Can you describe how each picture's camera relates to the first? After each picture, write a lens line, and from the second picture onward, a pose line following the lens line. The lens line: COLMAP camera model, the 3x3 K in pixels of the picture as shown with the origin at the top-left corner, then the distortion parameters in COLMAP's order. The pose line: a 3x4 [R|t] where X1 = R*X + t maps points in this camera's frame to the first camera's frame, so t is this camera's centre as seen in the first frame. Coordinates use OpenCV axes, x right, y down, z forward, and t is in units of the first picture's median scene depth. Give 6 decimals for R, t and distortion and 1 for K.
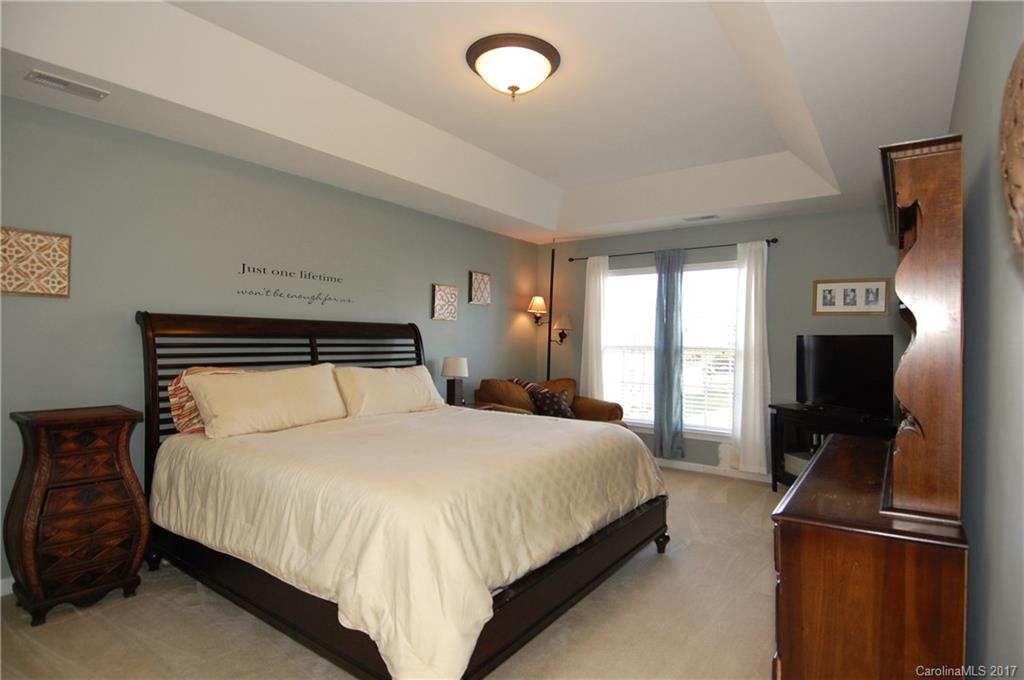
lens RADIAL K [[530.2, 0, 518.1], [0, 530.2, 341.0], [0, 0, 1]] dist [0.009856, -0.013928]
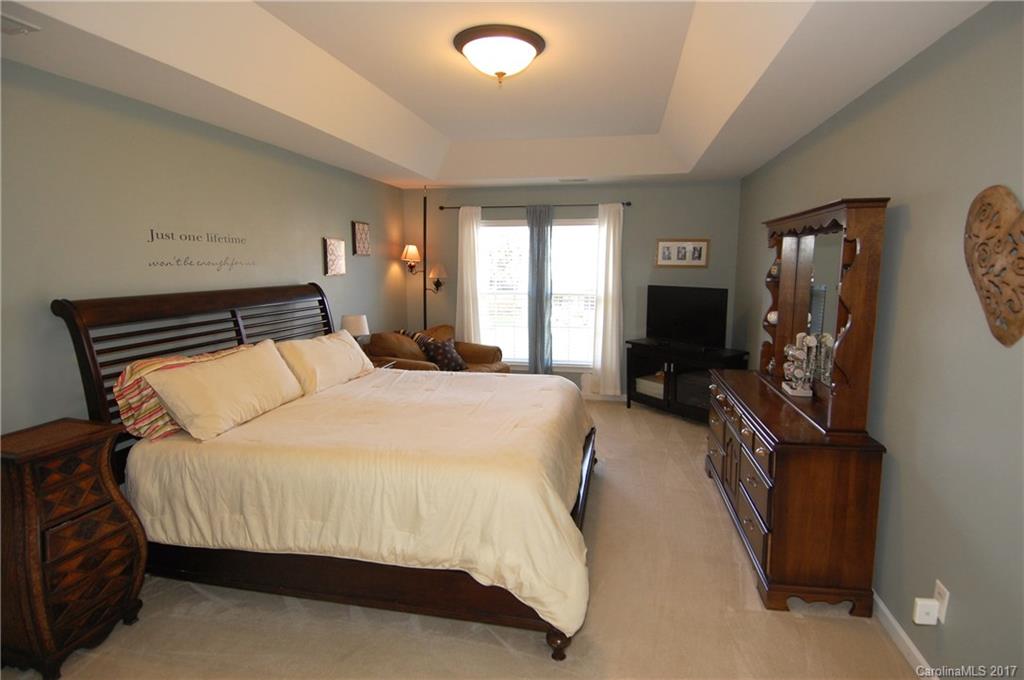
lens RADIAL K [[530.2, 0, 523.2], [0, 530.2, 340.1], [0, 0, 1]] dist [0.009856, -0.013928]
pose [[0.910848, -0.070523, 0.406673, -0.297077], [0.011170, 0.989145, 0.146514, -0.078975], [-0.412592, -0.128910, 0.901749, -0.019637]]
